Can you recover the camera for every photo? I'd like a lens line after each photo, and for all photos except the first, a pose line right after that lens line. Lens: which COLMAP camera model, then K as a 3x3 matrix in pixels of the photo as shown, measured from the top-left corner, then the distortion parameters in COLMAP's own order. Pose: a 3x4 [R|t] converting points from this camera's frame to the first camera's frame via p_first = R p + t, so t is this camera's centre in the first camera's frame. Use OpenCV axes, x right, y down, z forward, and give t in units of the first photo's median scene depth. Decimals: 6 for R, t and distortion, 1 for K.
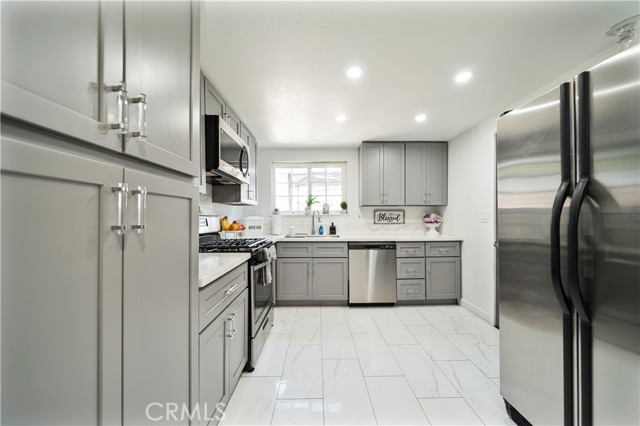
lens RADIAL K [[224.5, 0, 320.9], [0, 224.5, 216.0], [0, 0, 1]] dist [-0.000847, 0.000069]
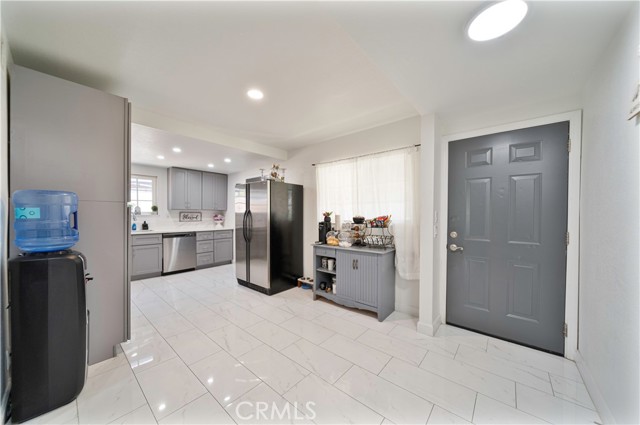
lens RADIAL K [[224.5, 0, 322.7], [0, 224.5, 216.0], [0, 0, 1]] dist [-0.000847, 0.000069]
pose [[0.653956, 0.000294, 0.756532, -0.292436], [-0.013532, 0.999844, 0.011309, -0.032694], [-0.756411, -0.017633, 0.653859, -0.751637]]
